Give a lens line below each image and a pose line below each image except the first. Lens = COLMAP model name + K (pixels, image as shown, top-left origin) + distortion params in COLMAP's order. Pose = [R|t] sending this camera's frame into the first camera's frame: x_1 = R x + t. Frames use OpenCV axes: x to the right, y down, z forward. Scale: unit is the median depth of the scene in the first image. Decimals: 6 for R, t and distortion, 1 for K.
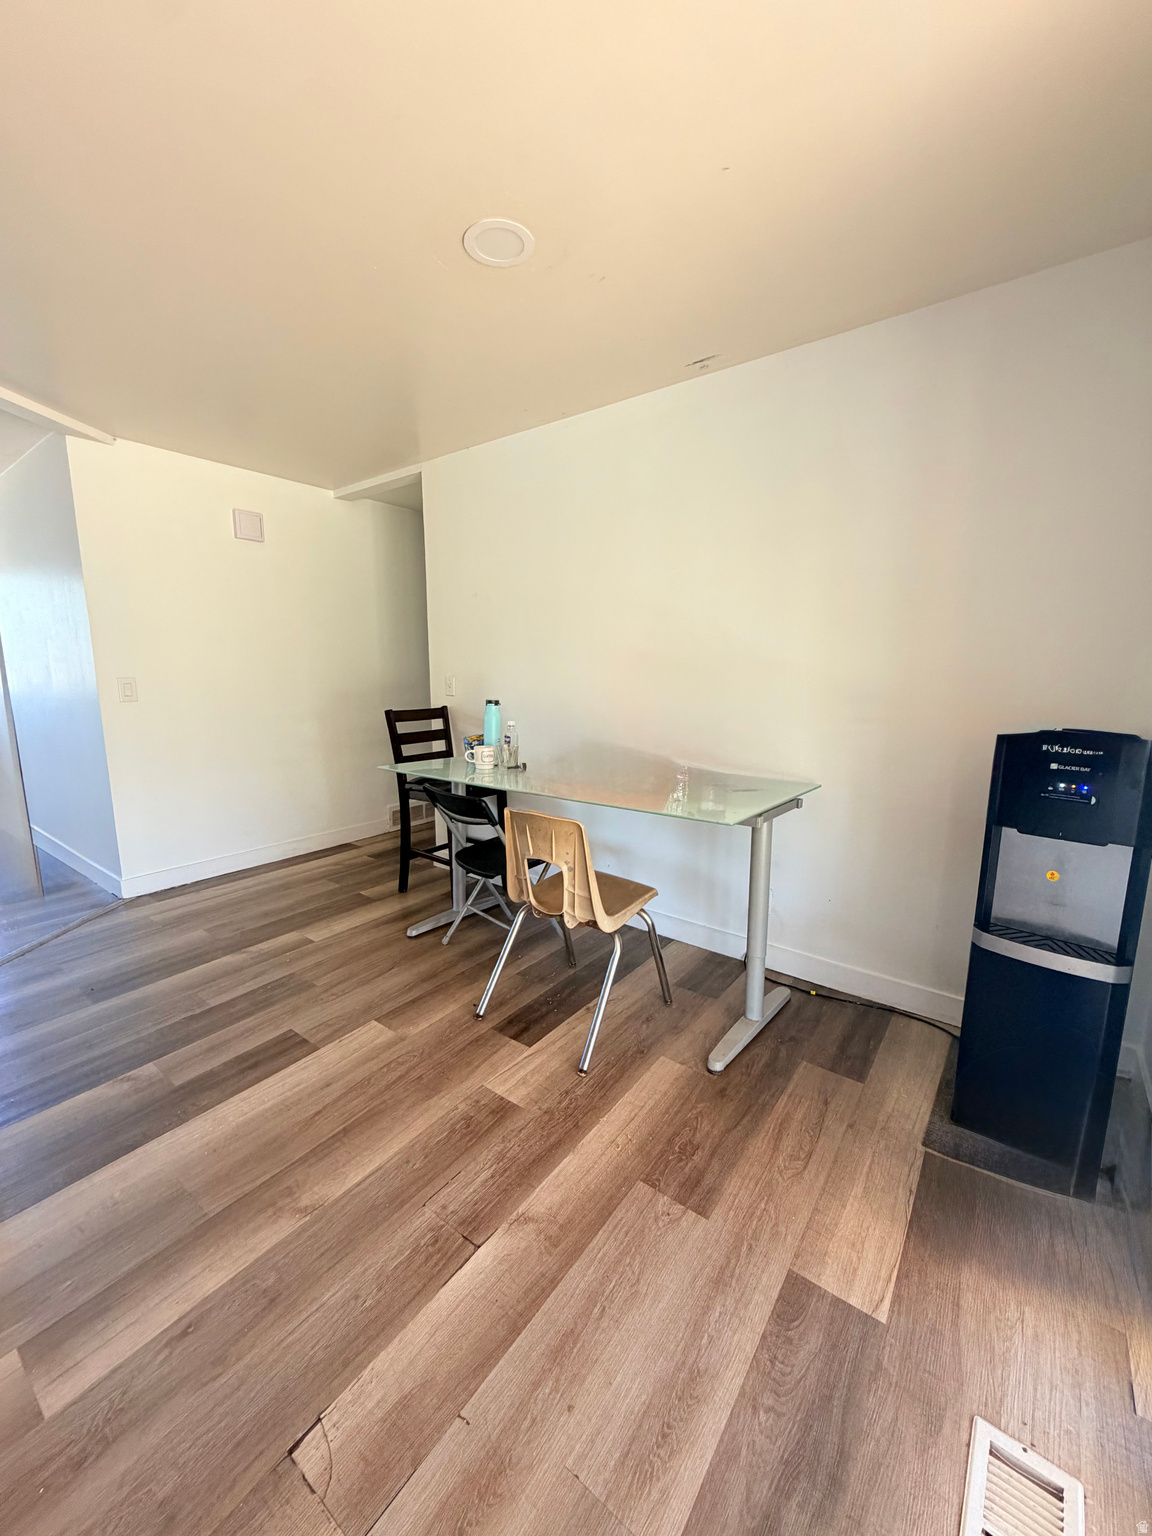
lens RADIAL K [[608.5, 0, 576.0], [0, 608.5, 768.0], [0, 0, 1]] dist [0.002698, 0.000285]
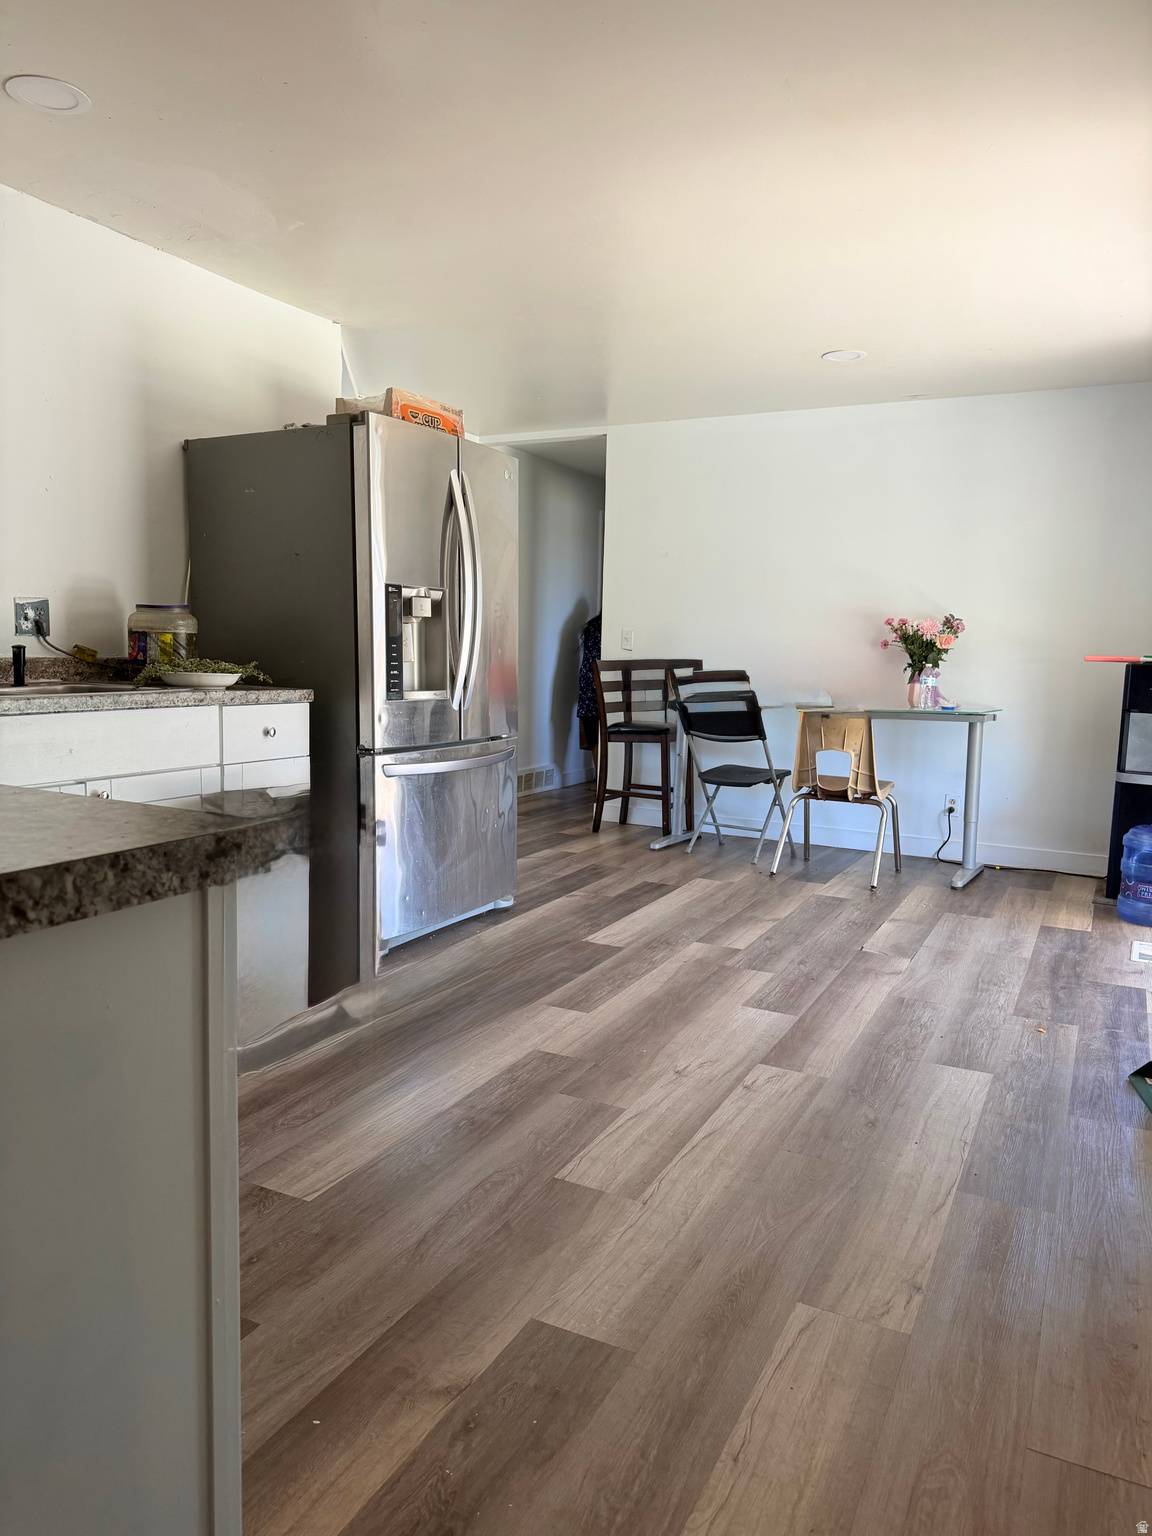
lens RADIAL K [[1076.8, 0, 576.0], [0, 1076.8, 768.0], [0, 0, 1]] dist [0.147462, -0.311769]
pose [[0.983924, 0.004694, 0.178526, -0.913382], [0.005086, 0.998513, -0.054282, 0.270877], [-0.178515, 0.054318, 0.982437, -1.150940]]
